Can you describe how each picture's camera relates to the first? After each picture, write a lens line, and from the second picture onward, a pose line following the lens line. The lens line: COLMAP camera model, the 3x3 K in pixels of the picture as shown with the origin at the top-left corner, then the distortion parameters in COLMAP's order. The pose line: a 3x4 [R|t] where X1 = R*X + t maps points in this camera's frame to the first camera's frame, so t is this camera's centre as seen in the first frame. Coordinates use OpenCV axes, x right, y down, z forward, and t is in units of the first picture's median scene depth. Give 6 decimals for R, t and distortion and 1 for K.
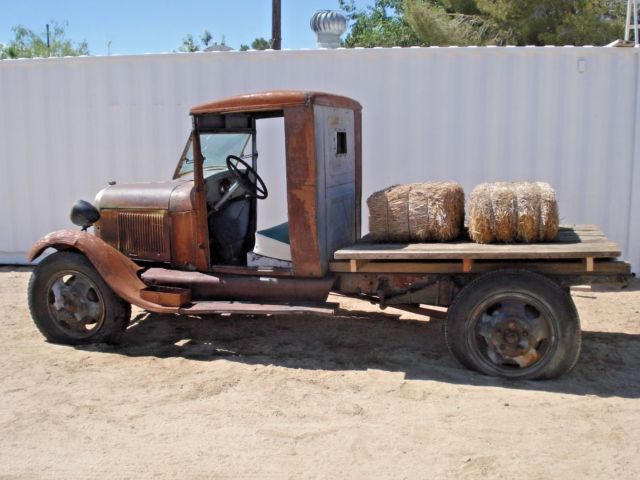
lens RADIAL K [[730.6, 0, 319.1], [0, 730.6, 240.4], [0, 0, 1]] dist [-0.097543, 0.000000]
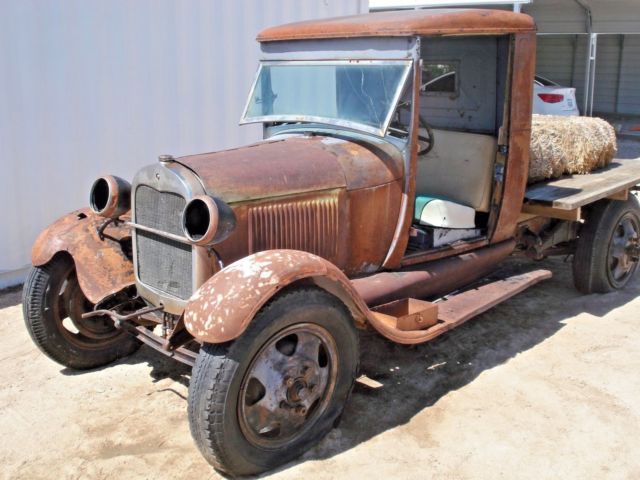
lens RADIAL K [[730.6, 0, 320.0], [0, 730.6, 242.0], [0, 0, 1]] dist [-0.097543, 0.000000]
pose [[0.500870, -0.201567, 0.841724, -0.830597], [0.128167, 0.979056, 0.158188, -0.108537], [-0.855980, 0.028650, 0.516214, 0.762536]]
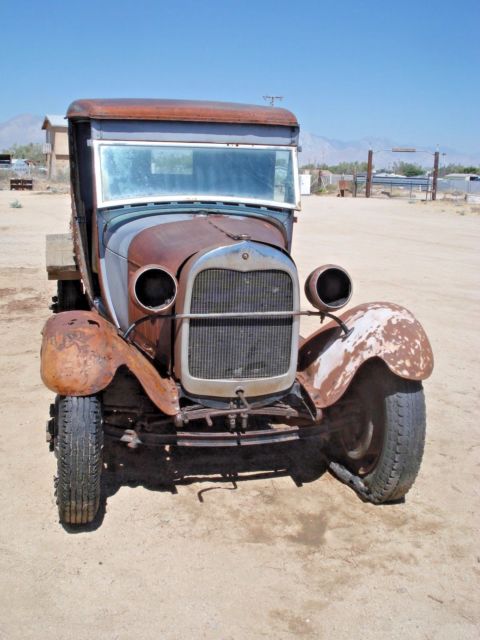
lens RADIAL K [[730.6, 0, 233.1], [0, 730.6, 313.8], [0, 0, 1]] dist [-0.097543, 0.000000]
pose [[-0.485666, -0.179218, 0.855575, -0.883357], [0.105857, 0.959496, 0.261076, -0.196587], [-0.867711, 0.217365, -0.447024, 1.500116]]
